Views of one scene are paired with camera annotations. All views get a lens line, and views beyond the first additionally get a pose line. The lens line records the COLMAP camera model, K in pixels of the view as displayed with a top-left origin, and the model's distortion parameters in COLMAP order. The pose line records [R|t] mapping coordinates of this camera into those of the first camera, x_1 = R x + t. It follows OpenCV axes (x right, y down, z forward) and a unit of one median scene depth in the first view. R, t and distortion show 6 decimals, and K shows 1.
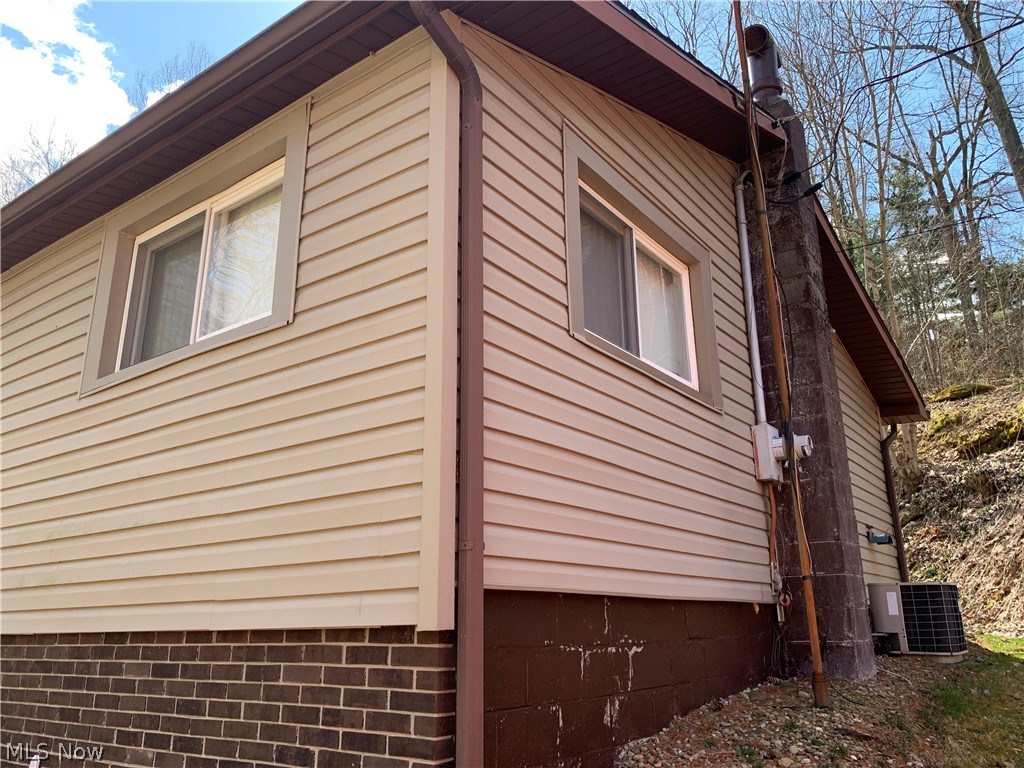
lens RADIAL K [[776.1, 0, 510.0], [0, 776.1, 372.2], [0, 0, 1]] dist [-0.001687, 0.001524]
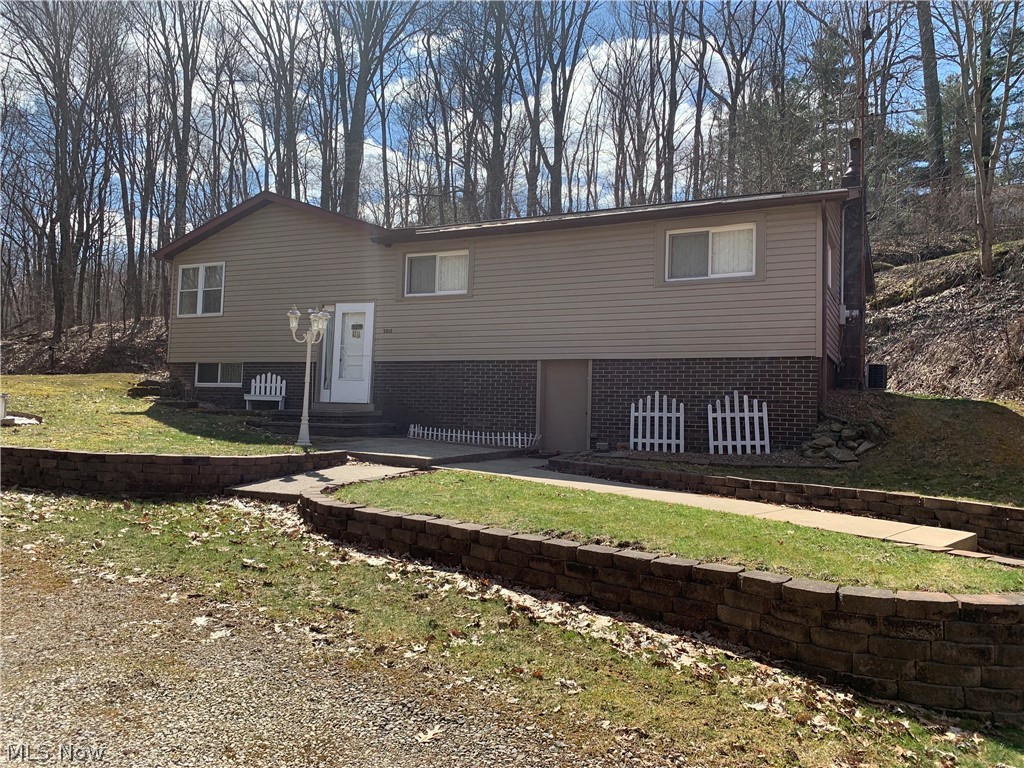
lens RADIAL K [[776.7, 0, 513.2], [0, 776.7, 371.4], [0, 0, 1]] dist [0.094519, -0.173160]
pose [[0.984412, 0.055514, 0.166884, -1.330746], [-0.095379, 0.965736, 0.241364, -0.276802], [-0.147767, -0.253519, 0.955978, -1.630232]]
